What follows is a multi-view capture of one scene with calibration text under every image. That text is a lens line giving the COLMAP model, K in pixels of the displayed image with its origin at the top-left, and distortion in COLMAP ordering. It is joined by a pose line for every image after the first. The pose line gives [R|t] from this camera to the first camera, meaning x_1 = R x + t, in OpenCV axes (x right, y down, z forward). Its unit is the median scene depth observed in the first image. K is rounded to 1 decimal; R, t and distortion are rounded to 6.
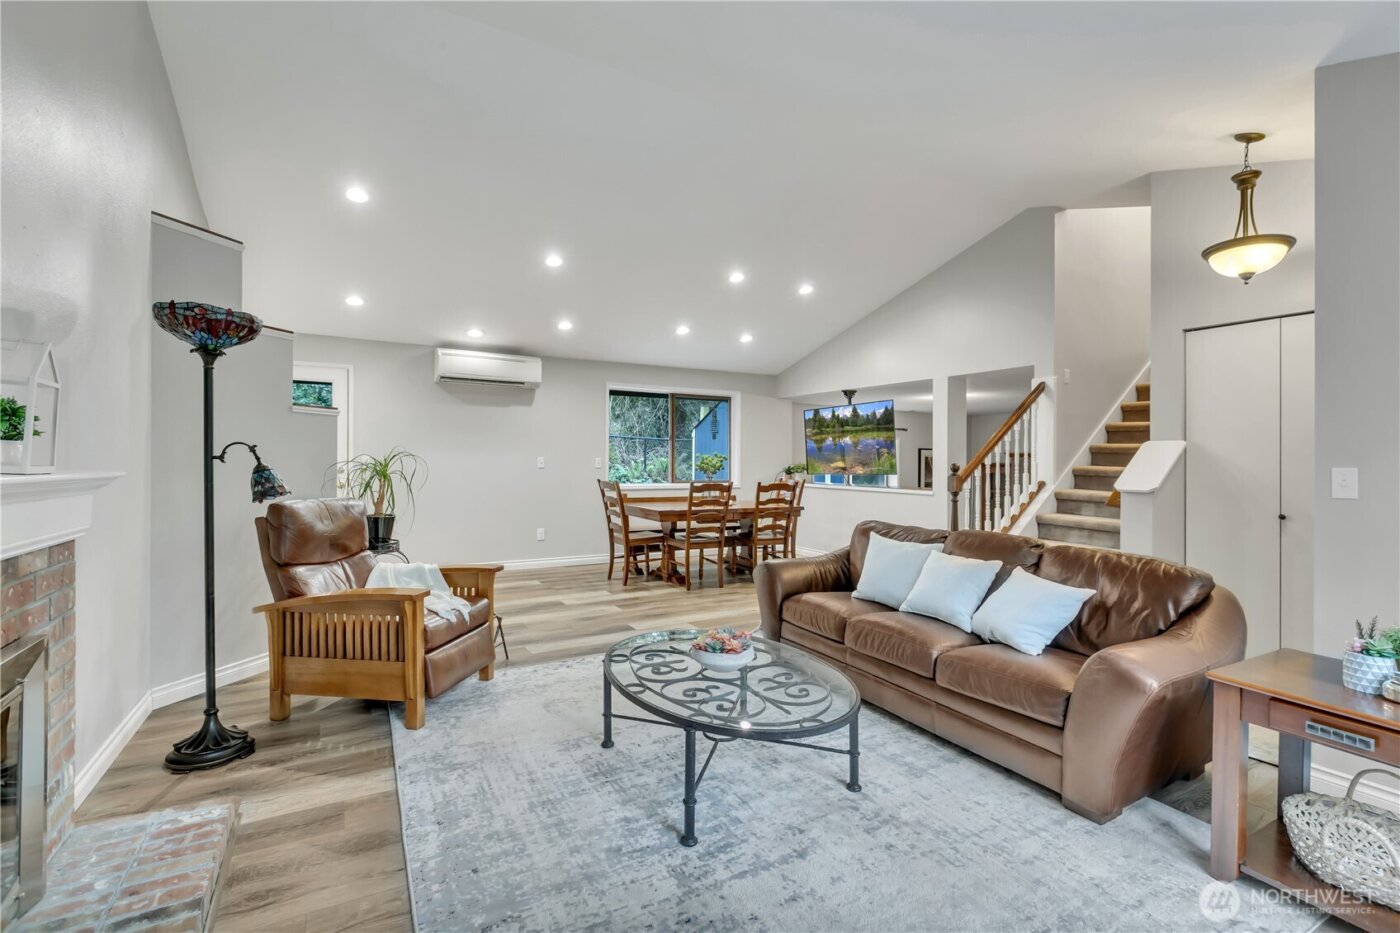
lens RADIAL K [[641.8, 0, 688.9], [0, 641.8, 474.5], [0, 0, 1]] dist [-0.000302, -0.000027]
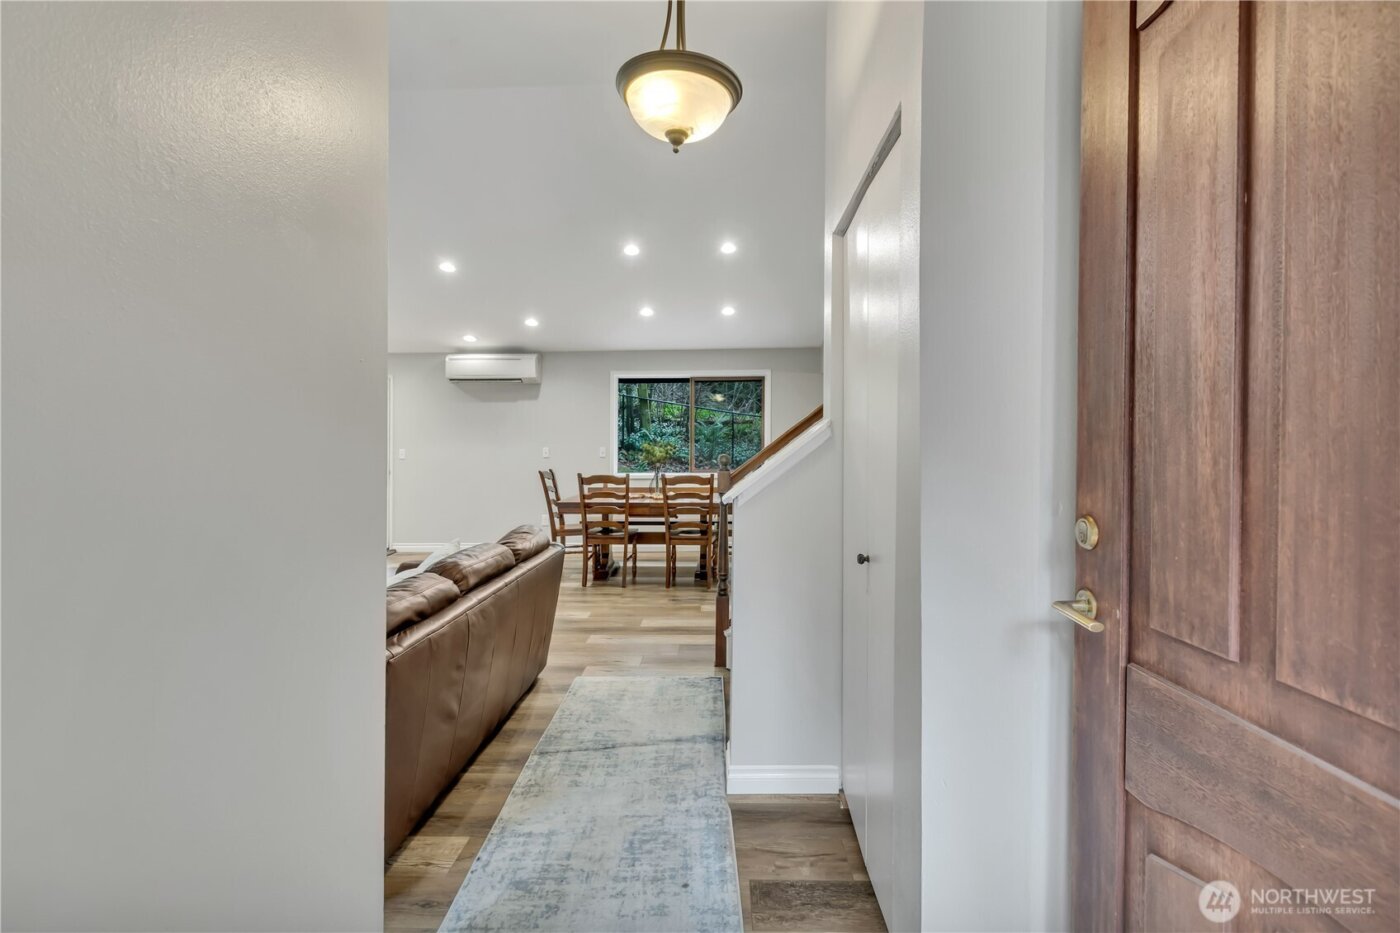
lens RADIAL K [[641.8, 0, 700.2], [0, 641.8, 461.0], [0, 0, 1]] dist [-0.000302, -0.000027]
pose [[0.844058, 0.001045, -0.536251, 0.600337], [-0.001951, 0.999997, -0.001122, -0.004452], [0.536249, 0.001993, 0.844058, 0.262647]]
